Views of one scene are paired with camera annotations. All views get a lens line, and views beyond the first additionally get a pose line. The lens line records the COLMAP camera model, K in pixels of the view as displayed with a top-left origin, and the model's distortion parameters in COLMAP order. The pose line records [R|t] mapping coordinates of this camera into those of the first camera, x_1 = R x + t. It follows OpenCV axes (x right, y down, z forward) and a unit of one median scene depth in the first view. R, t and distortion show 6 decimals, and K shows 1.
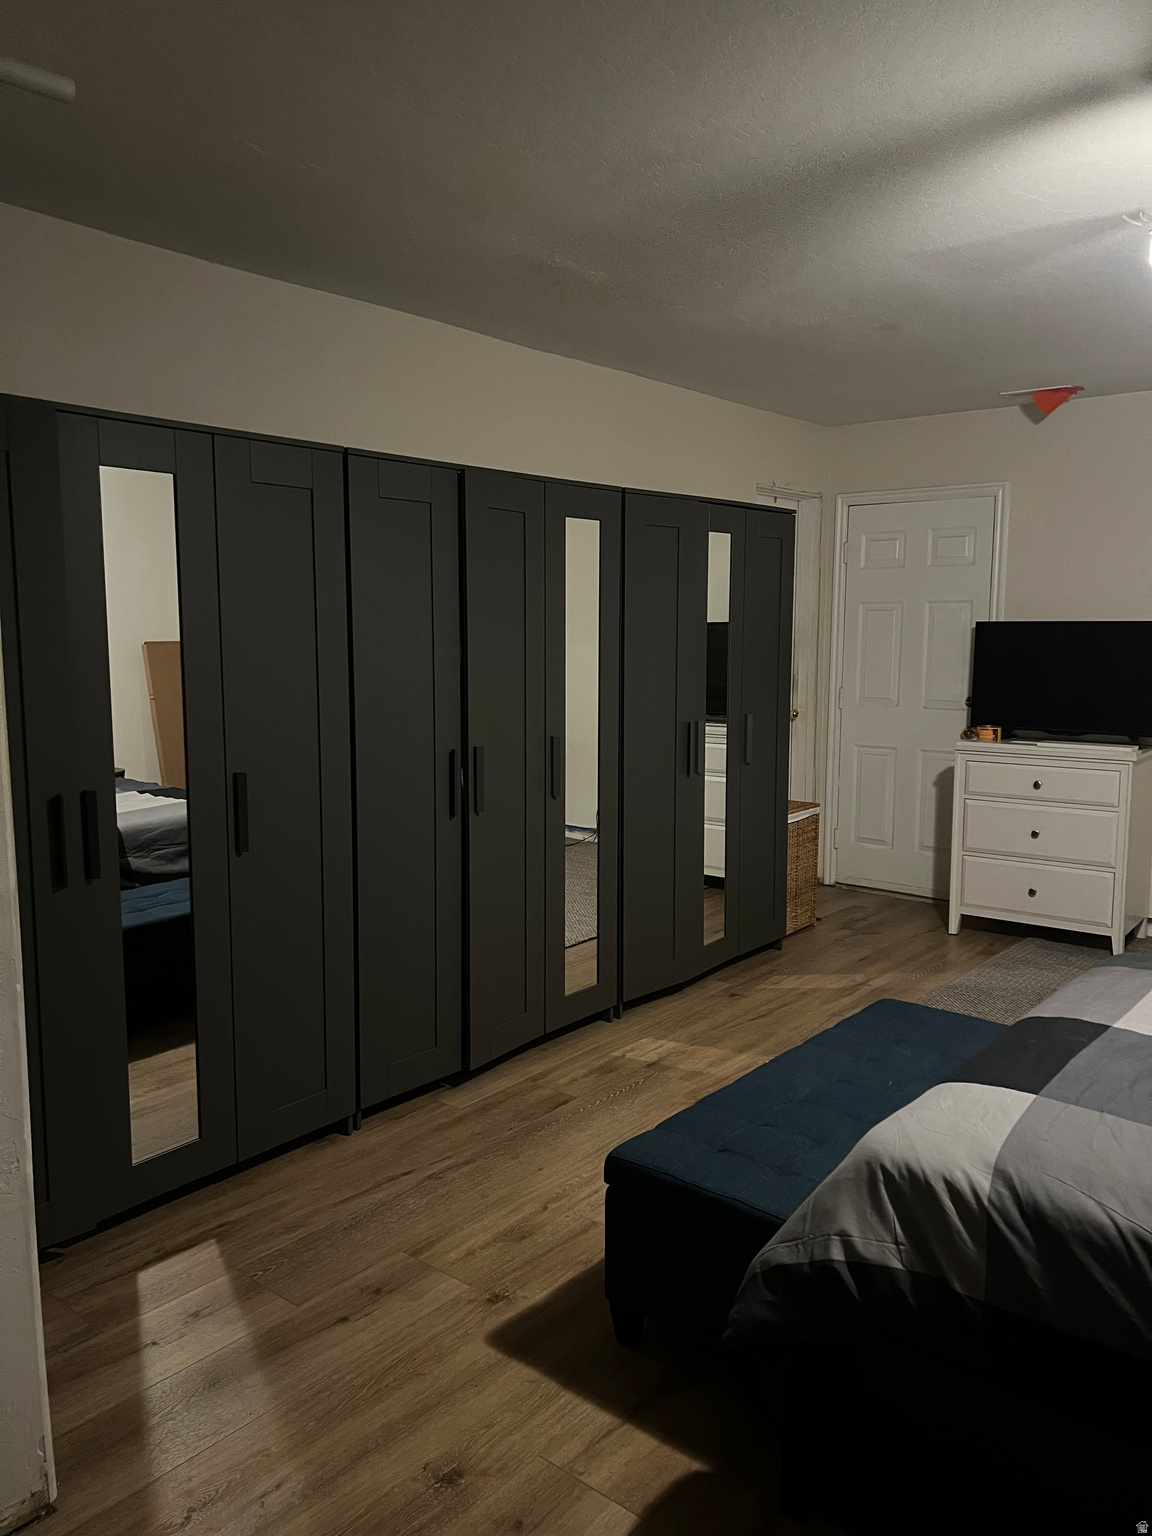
lens RADIAL K [[1132.3, 0, 576.0], [0, 1132.3, 768.0], [0, 0, 1]] dist [0.053485, -0.073766]
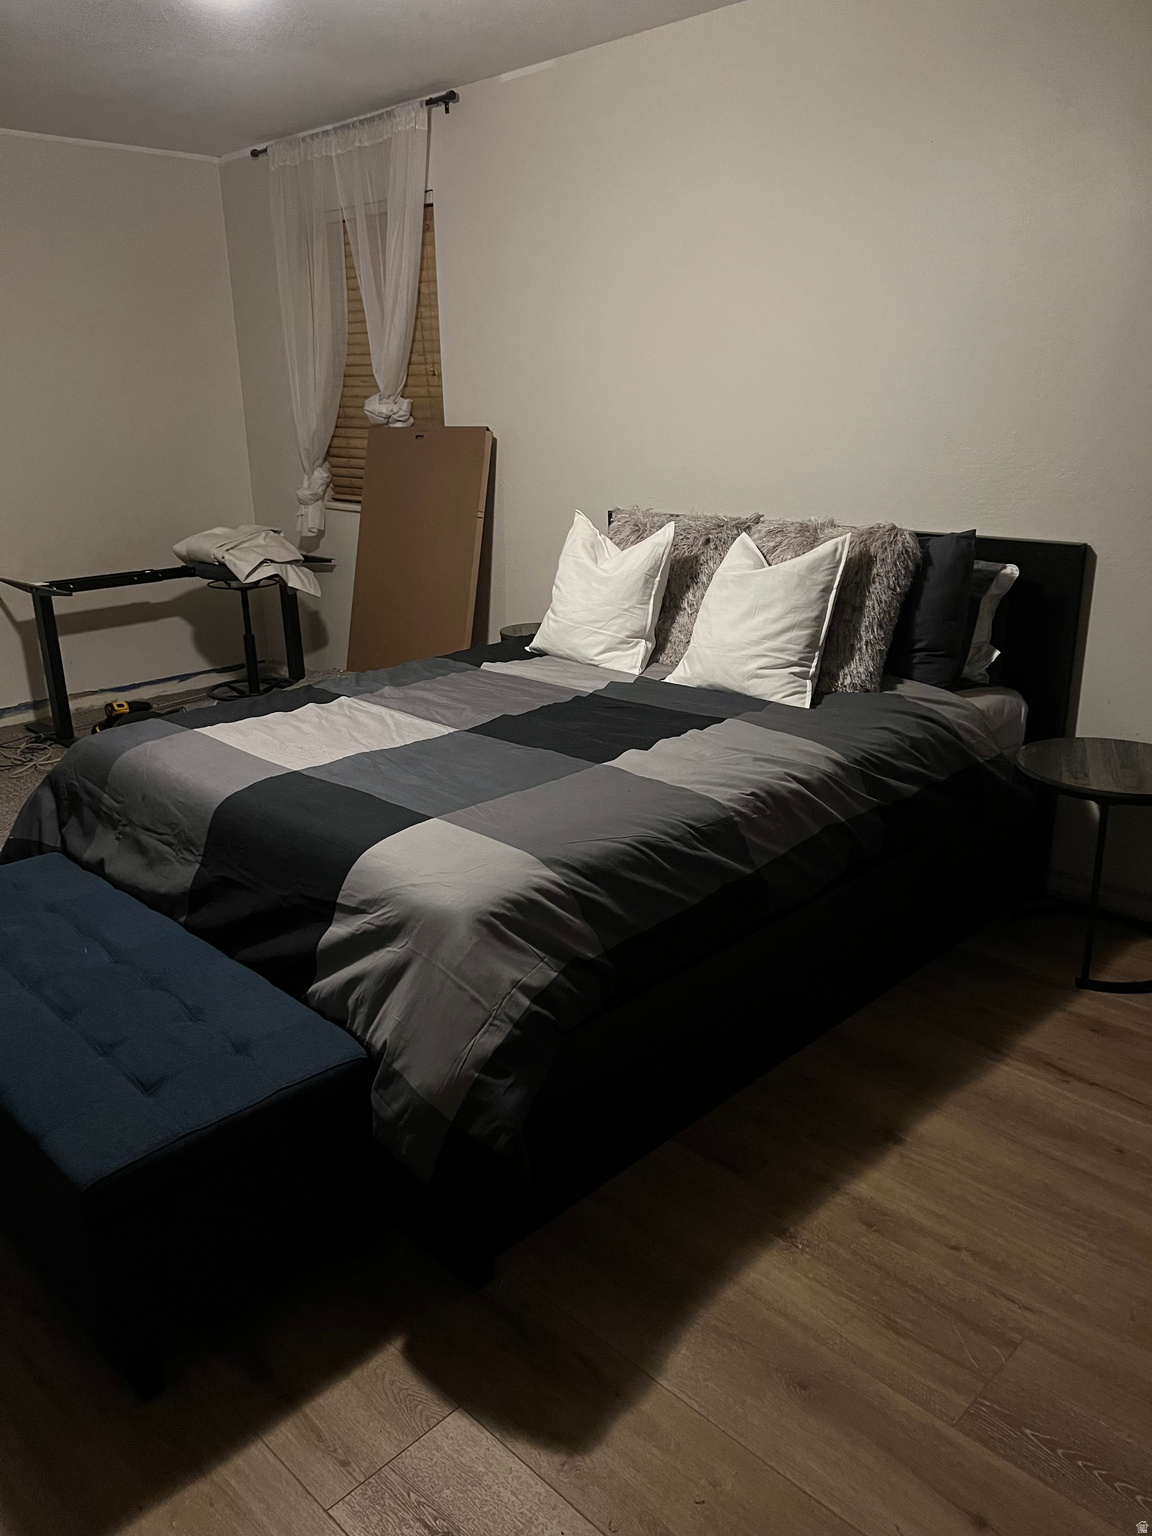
lens RADIAL K [[1132.3, 0, 576.0], [0, 1132.3, 768.0], [0, 0, 1]] dist [0.053485, -0.073766]
pose [[0.089651, -0.308269, 0.947066, -0.664032], [0.141004, 0.945245, 0.294328, -0.065959], [-0.985941, 0.107153, 0.128210, 0.794708]]
